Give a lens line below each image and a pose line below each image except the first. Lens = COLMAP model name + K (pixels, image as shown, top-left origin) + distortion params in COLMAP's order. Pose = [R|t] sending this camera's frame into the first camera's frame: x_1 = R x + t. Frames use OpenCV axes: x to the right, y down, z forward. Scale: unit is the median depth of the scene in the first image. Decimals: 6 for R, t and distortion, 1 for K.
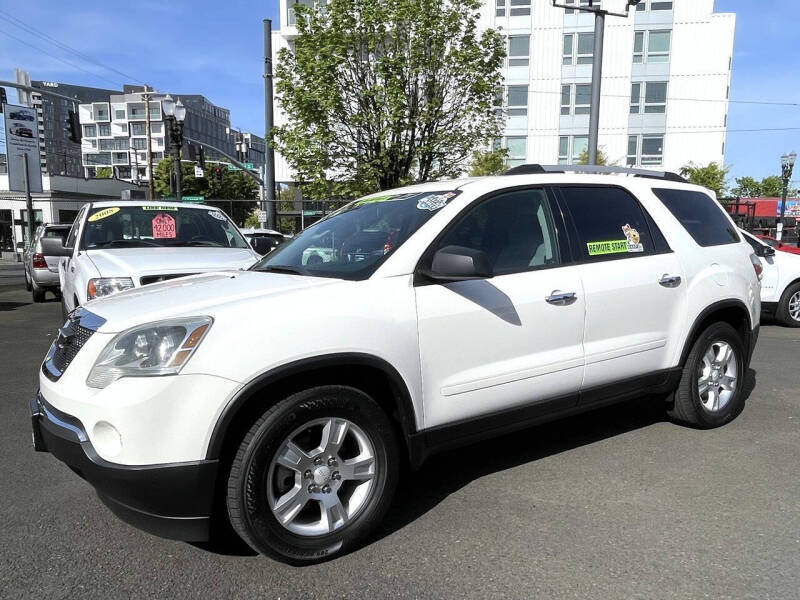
lens RADIAL K [[610.4, 0, 402.3], [0, 610.4, 319.0], [0, 0, 1]] dist [-0.004202, -0.006621]
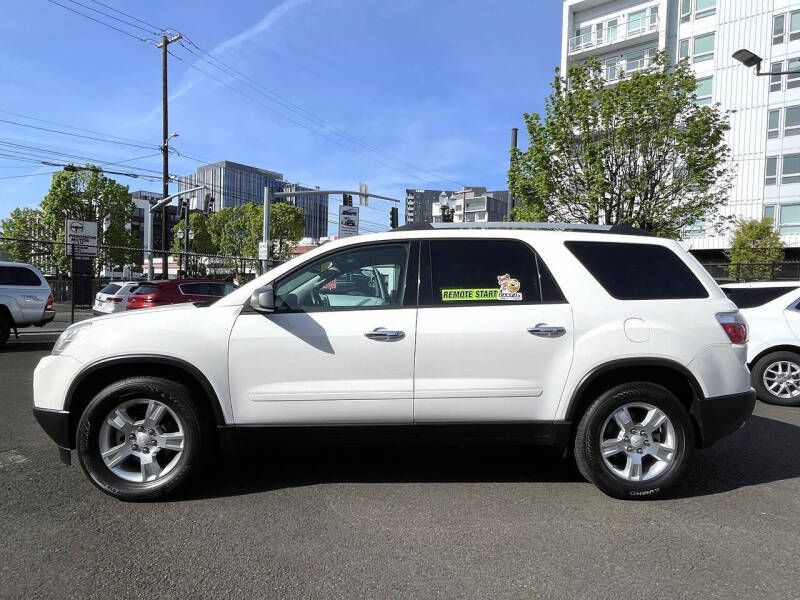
lens RADIAL K [[436.1, 0, 402.2], [0, 436.1, 316.7], [0, 0, 1]] dist [0.012702, -0.000161]
pose [[0.846678, 0.061849, -0.528499, 0.616578], [-0.098129, 0.994335, -0.040842, -0.034008], [0.522979, 0.086441, 0.847951, 0.274444]]
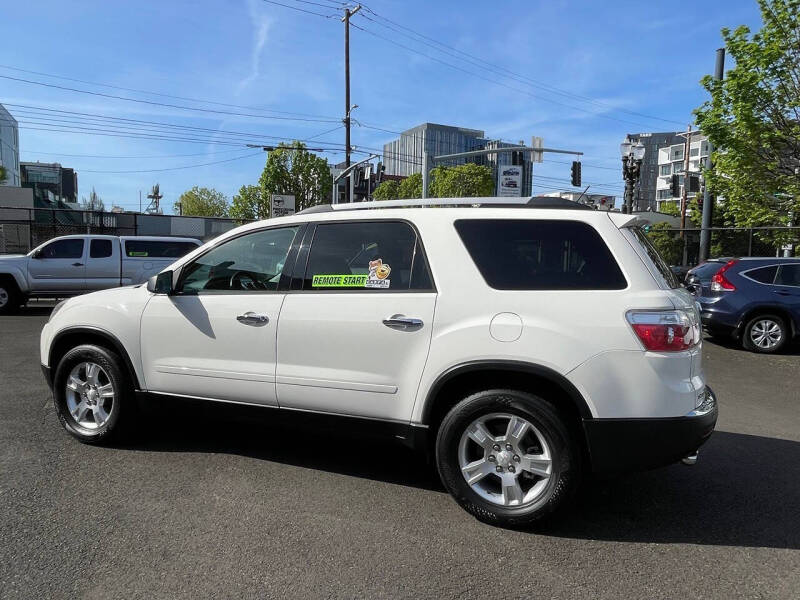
lens RADIAL K [[469.7, 0, 406.7], [0, 469.7, 304.9], [0, 0, 1]] dist [0.021342, -0.000295]
pose [[0.591006, 0.111083, -0.798982, 0.997737], [-0.129000, 0.990741, 0.042322, -0.119648], [0.796286, 0.078056, 0.599864, 0.590070]]
